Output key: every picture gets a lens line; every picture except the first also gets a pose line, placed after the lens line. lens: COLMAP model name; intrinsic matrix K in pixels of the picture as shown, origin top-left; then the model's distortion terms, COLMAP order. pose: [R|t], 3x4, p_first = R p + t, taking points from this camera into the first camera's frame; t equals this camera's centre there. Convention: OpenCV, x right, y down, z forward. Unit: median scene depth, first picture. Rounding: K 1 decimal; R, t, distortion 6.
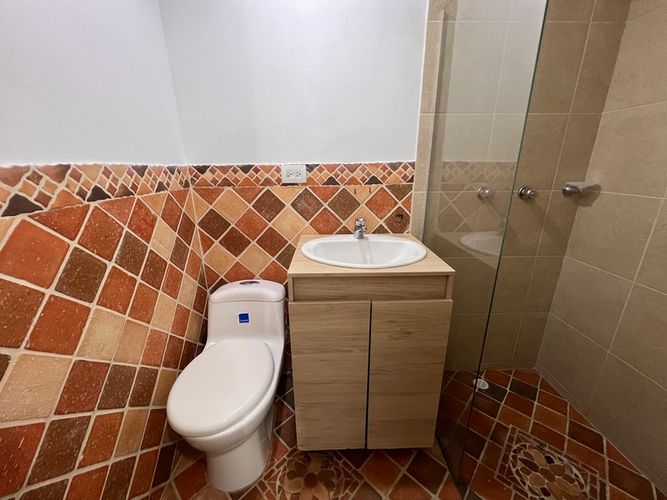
lens RADIAL K [[265.6, 0, 332.5], [0, 265.6, 247.0], [0, 0, 1]] dist [0.001803, 0.000089]
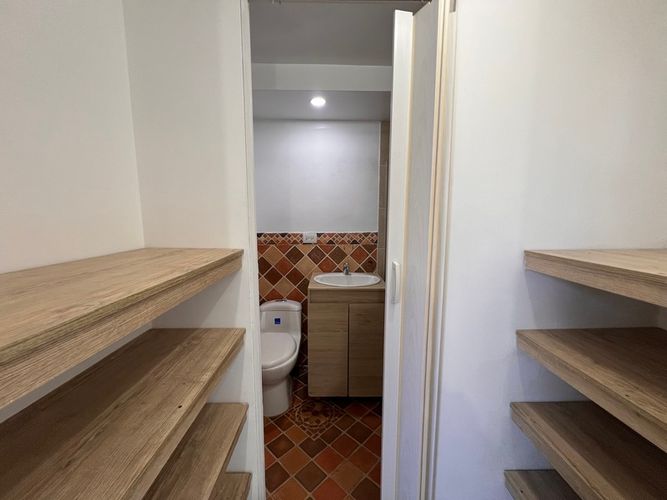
lens RADIAL K [[265.6, 0, 332.5], [0, 265.6, 247.0], [0, 0, 1]] dist [0.001803, 0.000089]
pose [[0.999831, 0.012802, -0.013232, 0.031317], [-0.014998, 0.983175, -0.182051, 0.107179], [0.010678, 0.182218, 0.983200, -0.743870]]
